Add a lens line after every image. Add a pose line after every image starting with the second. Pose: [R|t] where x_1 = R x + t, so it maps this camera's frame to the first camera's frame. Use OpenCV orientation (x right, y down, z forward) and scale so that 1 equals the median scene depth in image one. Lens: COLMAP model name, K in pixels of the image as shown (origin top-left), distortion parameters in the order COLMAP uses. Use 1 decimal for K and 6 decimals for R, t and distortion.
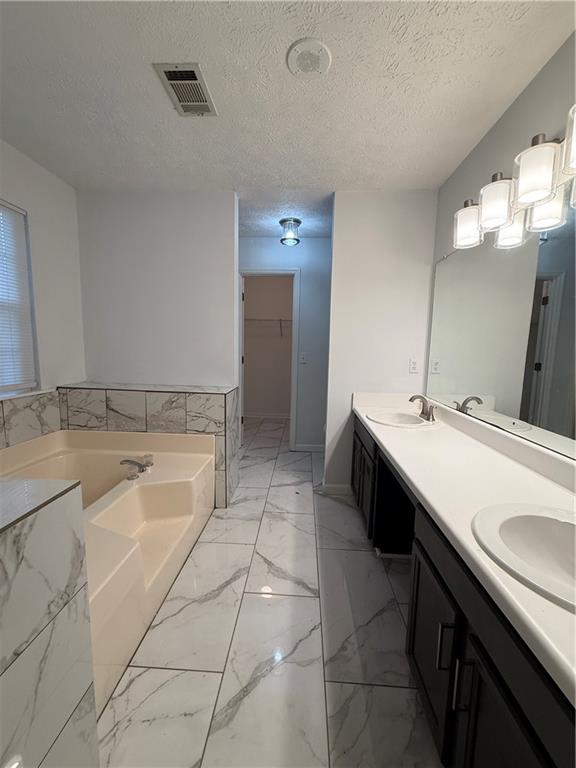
lens RADIAL K [[306.1, 0, 289.0], [0, 306.1, 383.3], [0, 0, 1]] dist [0.000356, 0.000223]
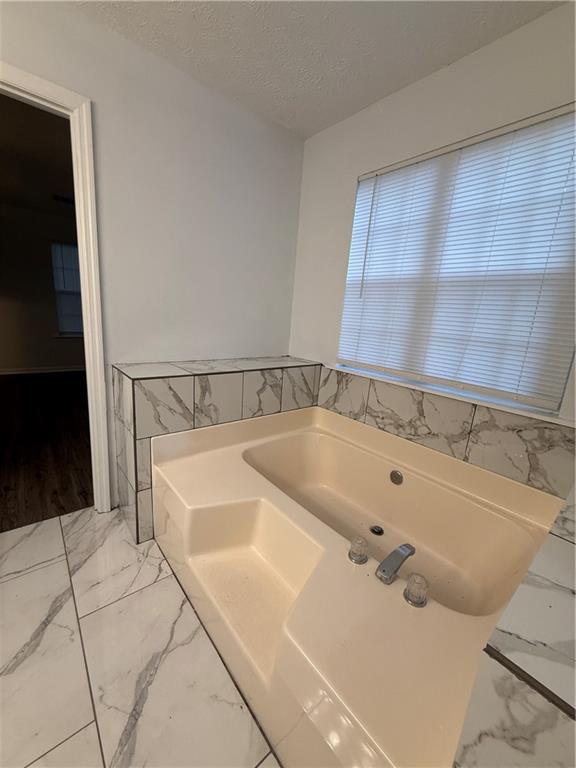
lens RADIAL K [[306.1, 0, 287.6], [0, 306.1, 382.2], [0, 0, 1]] dist [0.000356, 0.000223]
pose [[-0.726875, 0.075238, -0.682636, -0.047375], [-0.168880, 0.943878, 0.283855, -0.130051], [0.665682, 0.321611, -0.673375, 1.111096]]
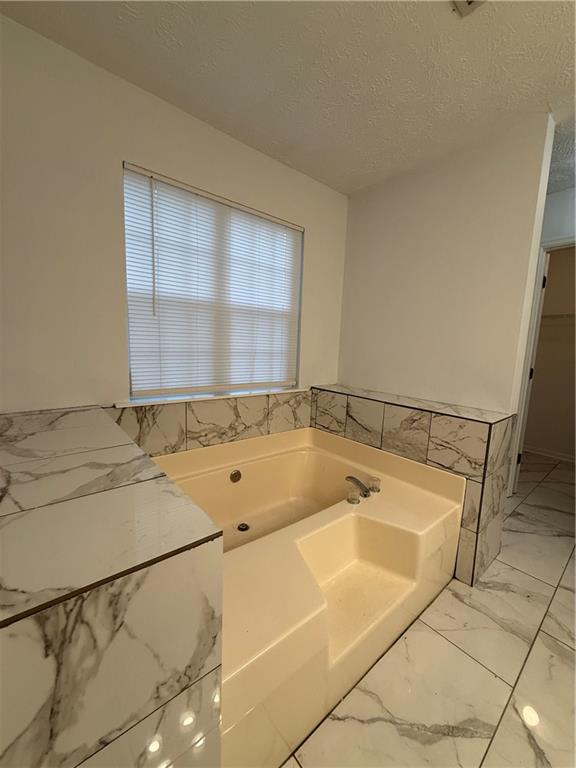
lens RADIAL K [[306.1, 0, 290.4], [0, 306.1, 383.5], [0, 0, 1]] dist [0.000356, 0.000223]
pose [[0.680743, 0.097075, -0.726061, -0.029770], [-0.110151, 0.993475, 0.029553, -0.027720], [0.724193, 0.059859, 0.686995, 0.234310]]
